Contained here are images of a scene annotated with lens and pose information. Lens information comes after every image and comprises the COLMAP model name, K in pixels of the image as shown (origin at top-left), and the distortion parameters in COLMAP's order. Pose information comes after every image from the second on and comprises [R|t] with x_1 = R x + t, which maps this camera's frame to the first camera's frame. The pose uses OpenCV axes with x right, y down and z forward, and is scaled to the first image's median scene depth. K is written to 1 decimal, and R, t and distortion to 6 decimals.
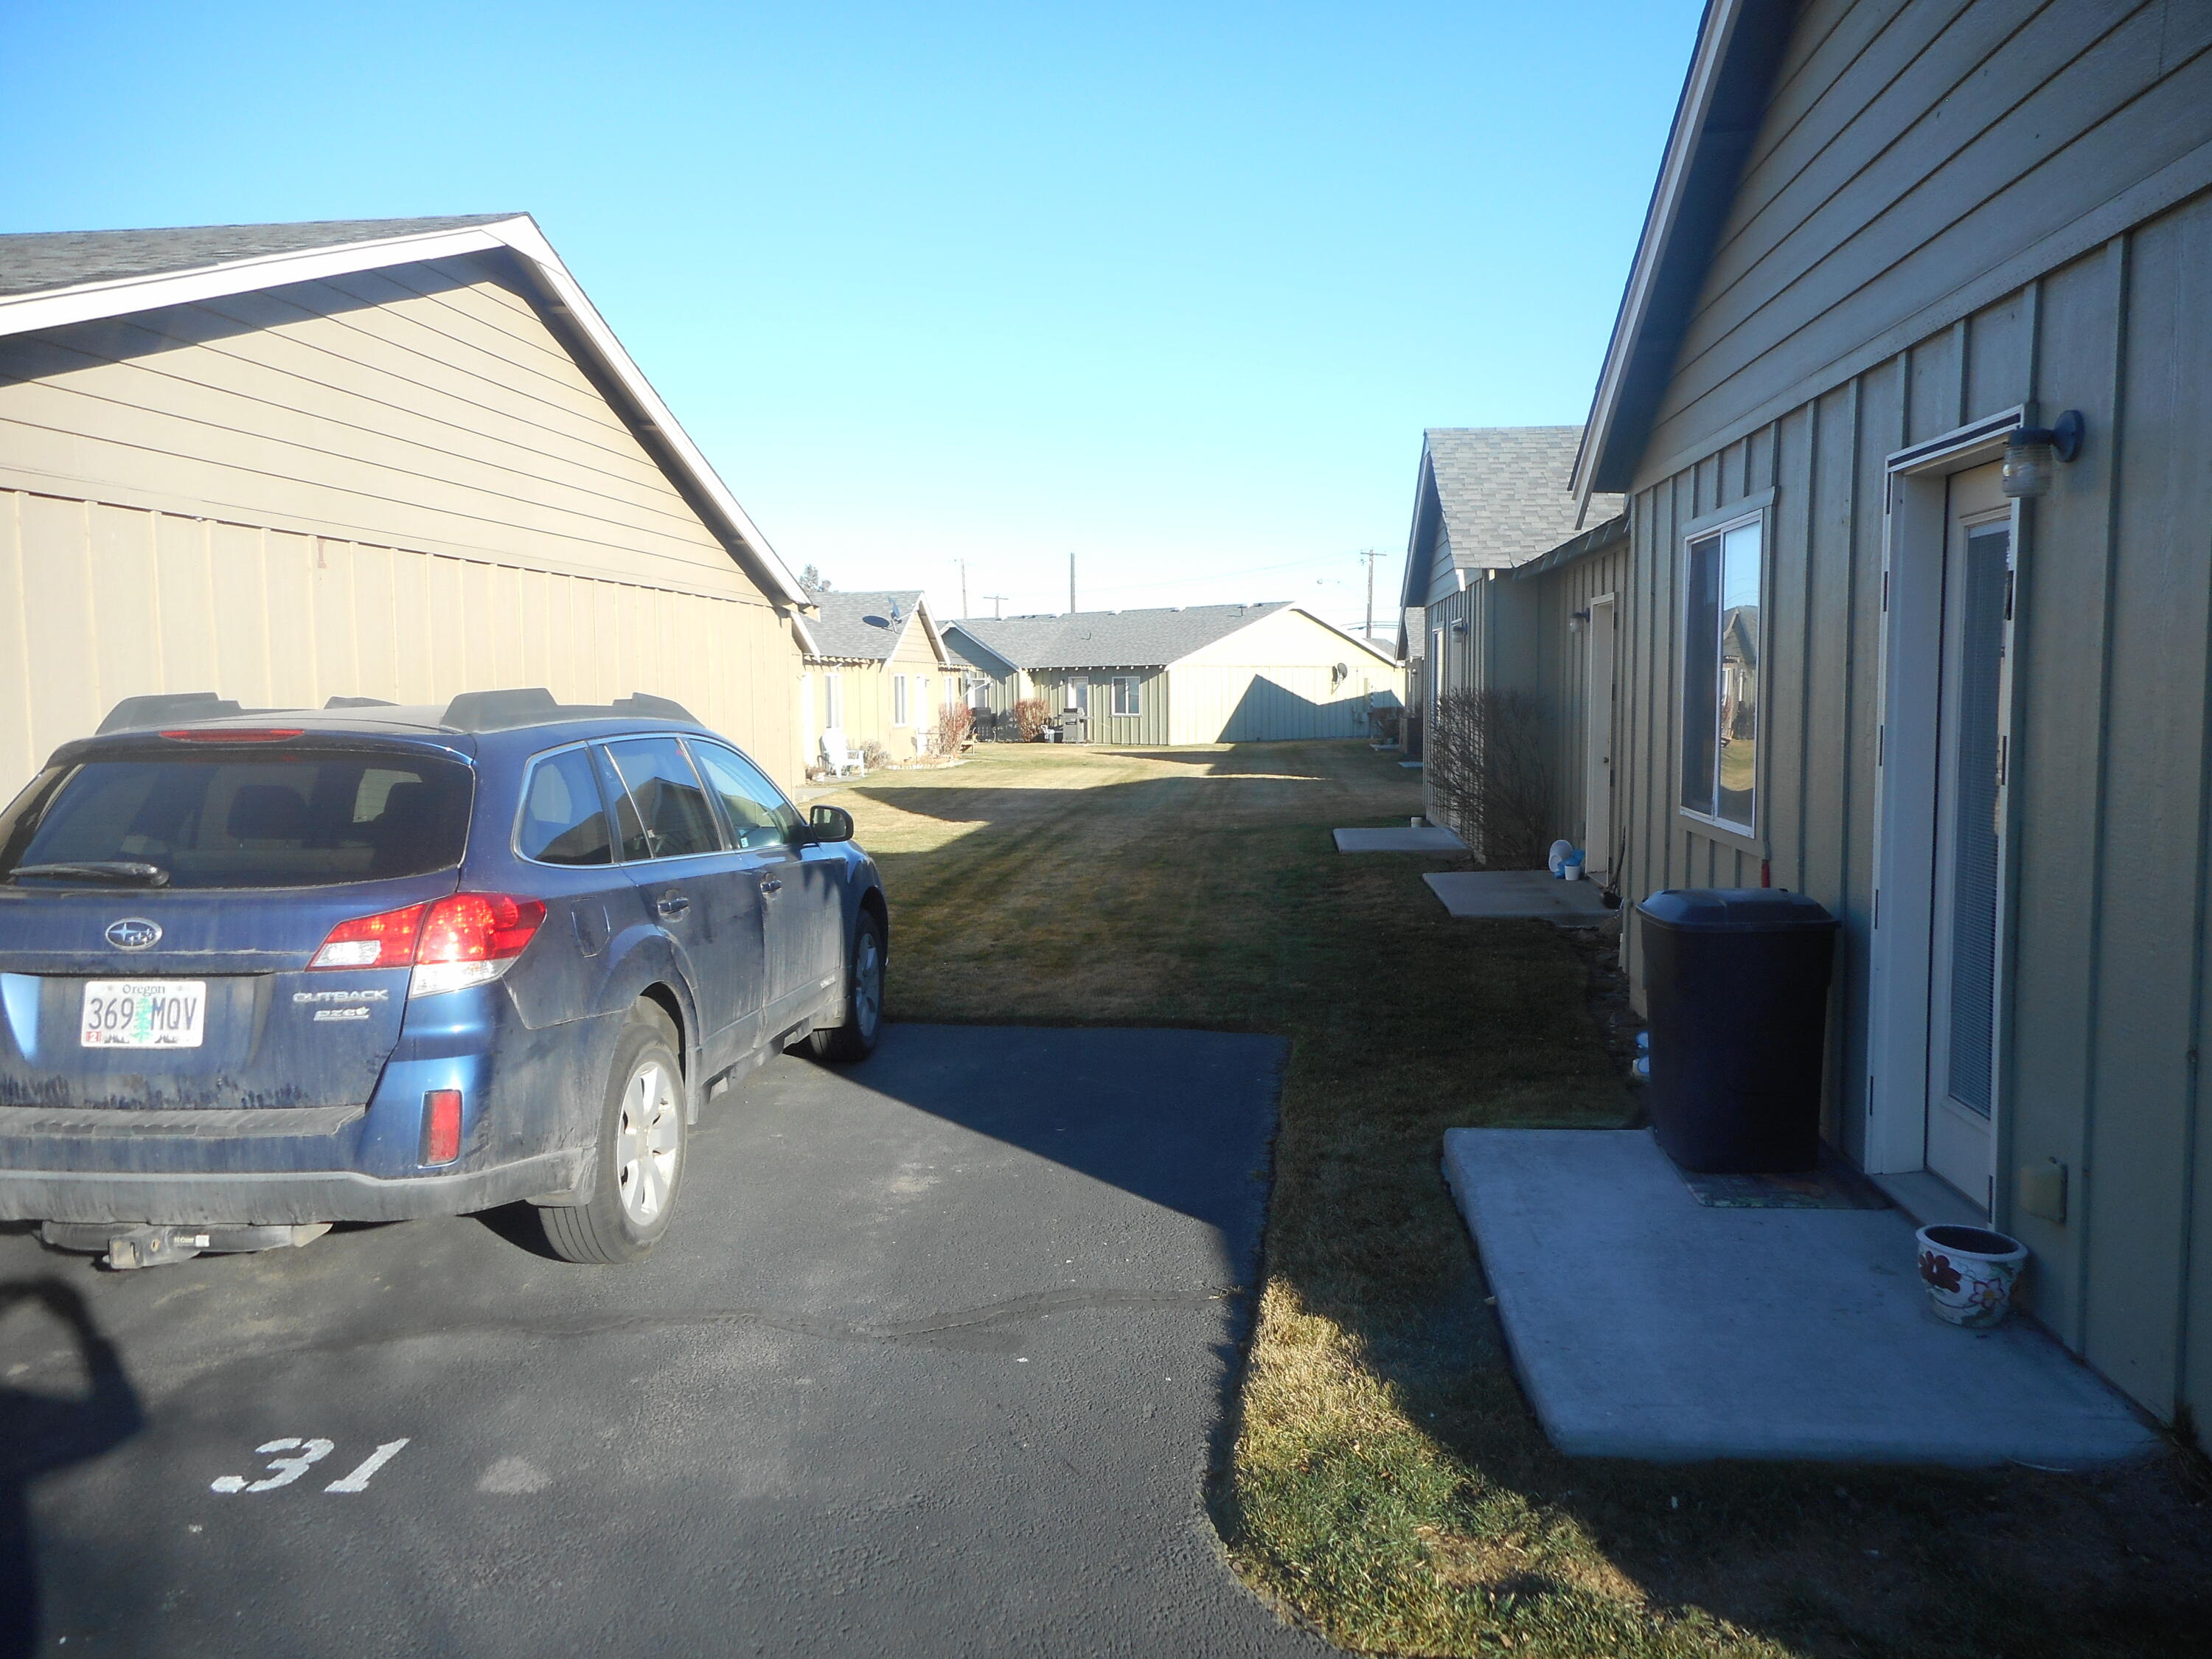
lens RADIAL K [[1642.3, 0, 1110.8], [0, 1642.3, 836.5], [0, 0, 1]] dist [-0.001127, -0.005499]
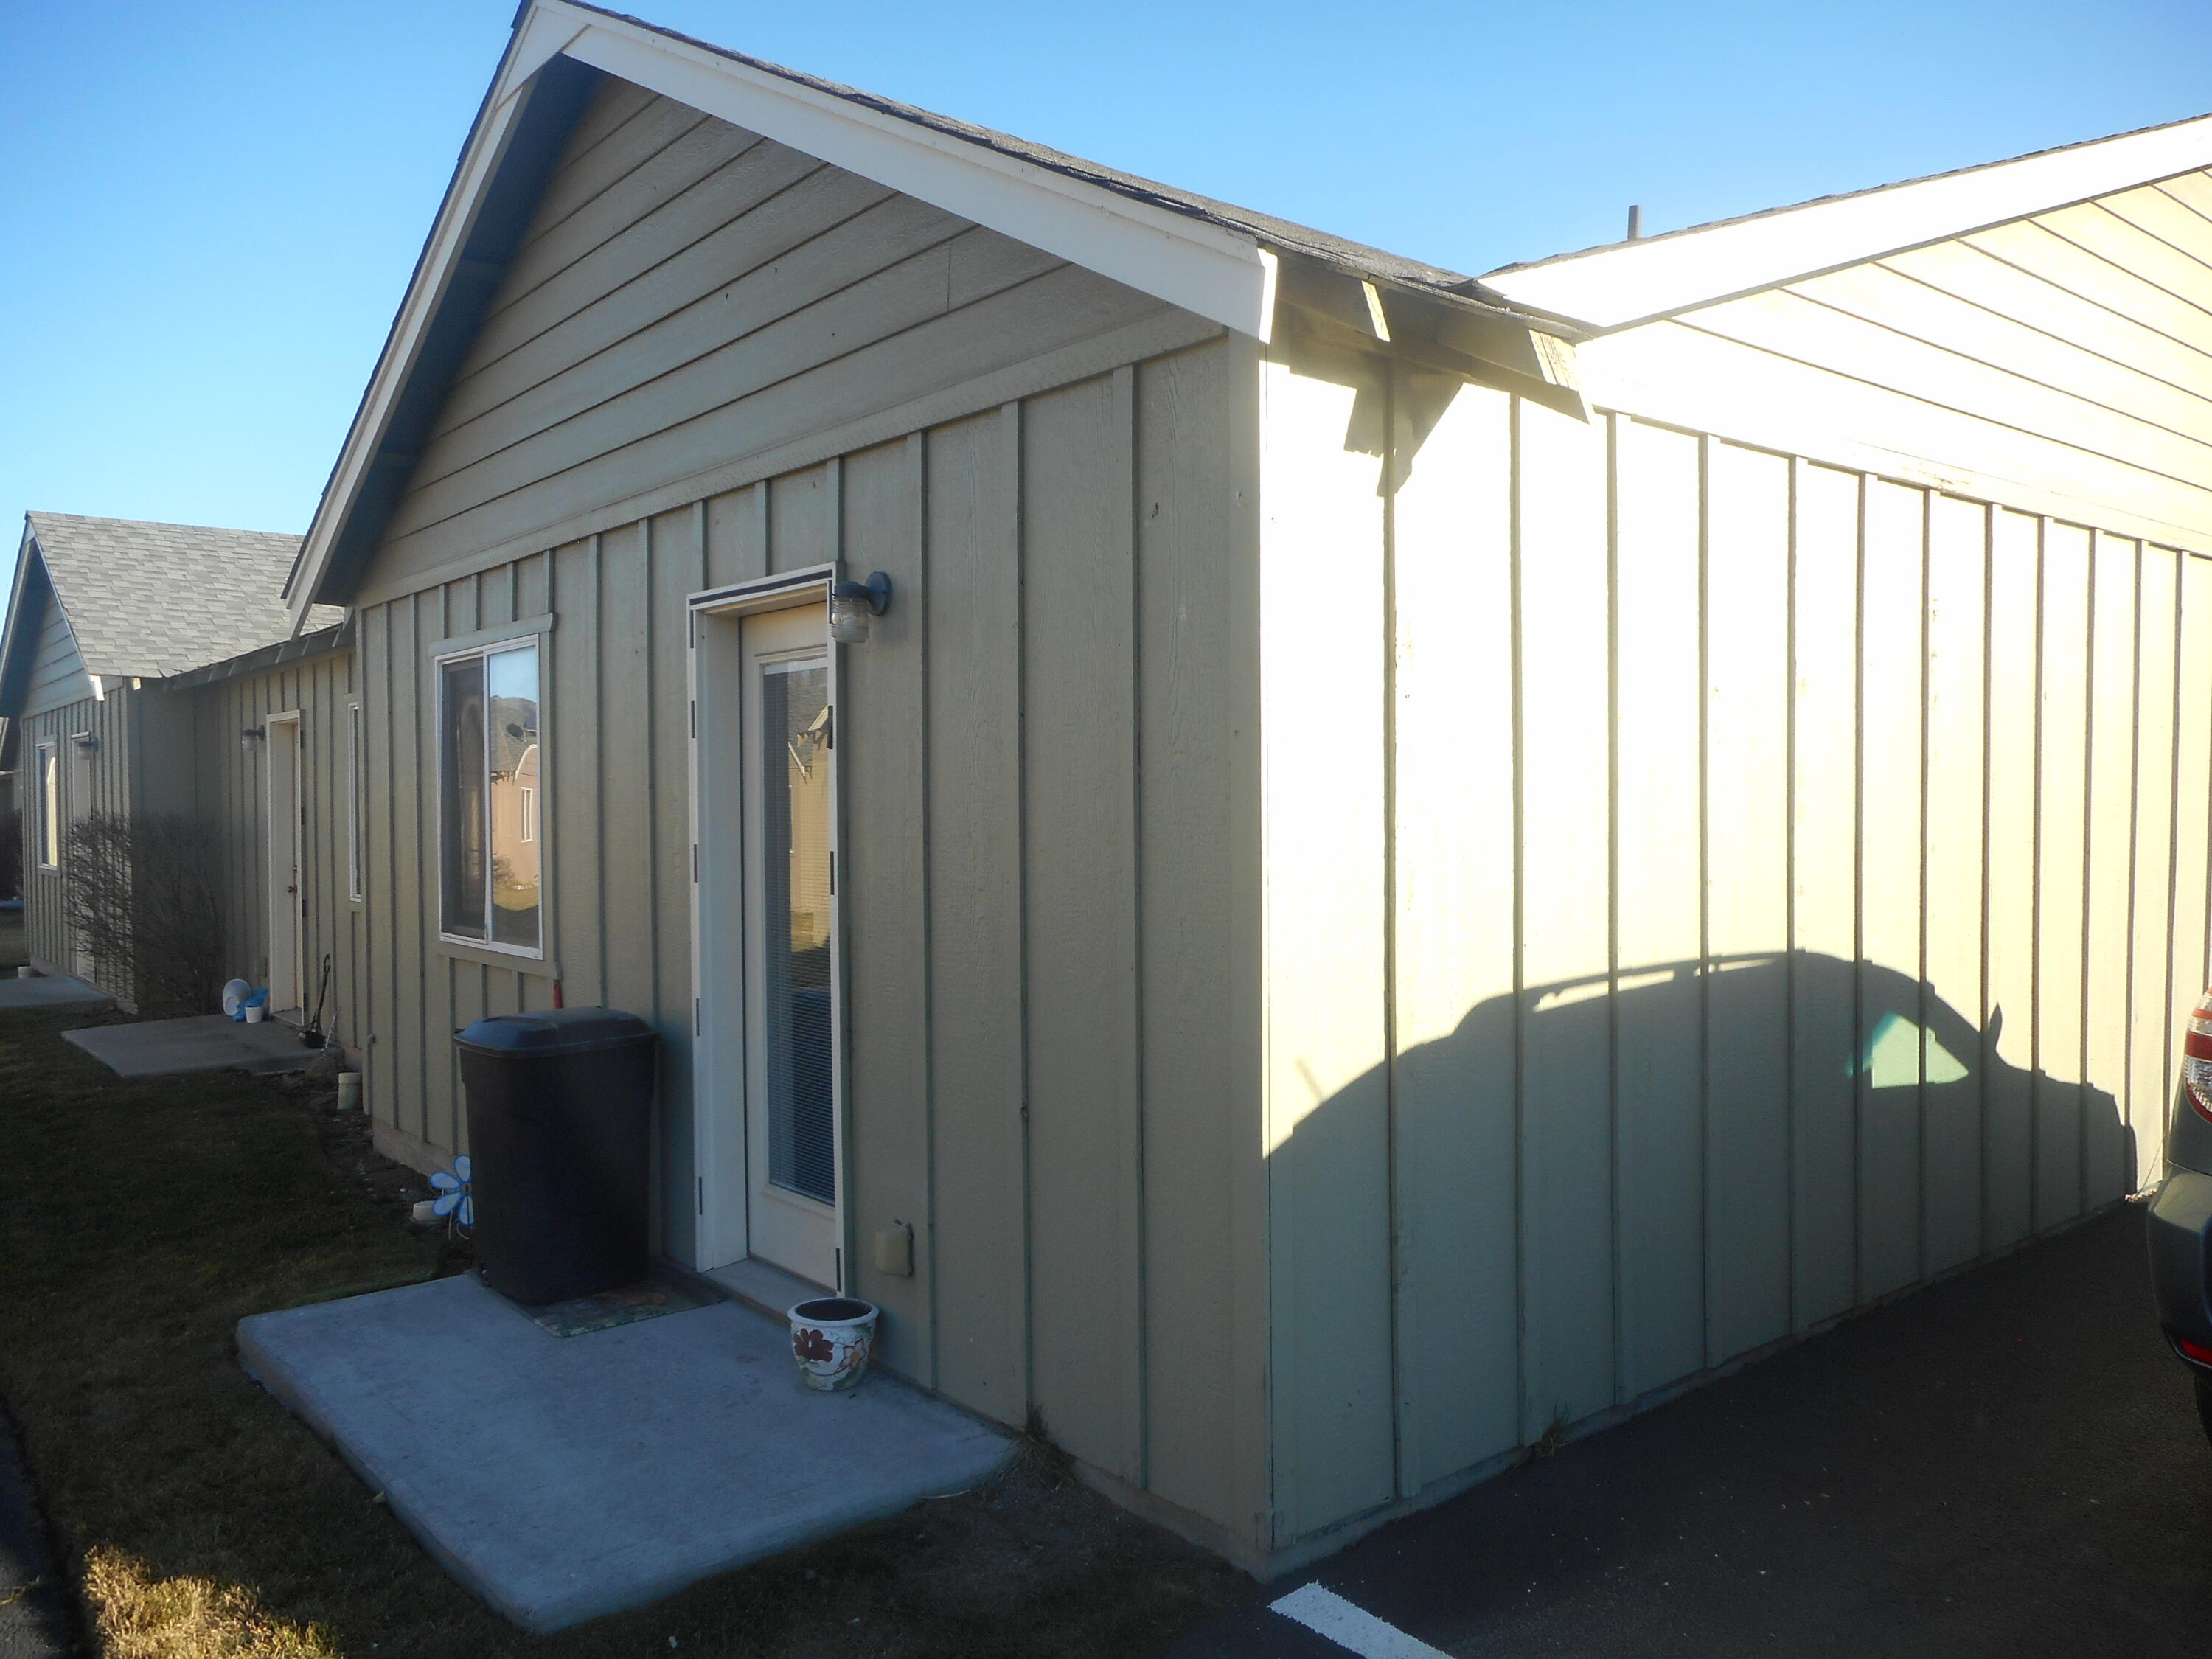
lens RADIAL K [[1649.3, 0, 1094.8], [0, 1649.3, 832.2], [0, 0, 1]] dist [0.004120, 0.003962]
pose [[0.706798, -0.011123, 0.707328, -0.105692], [0.066168, 0.996532, -0.050447, -0.004172], [-0.704314, 0.082458, 0.705083, 0.059262]]
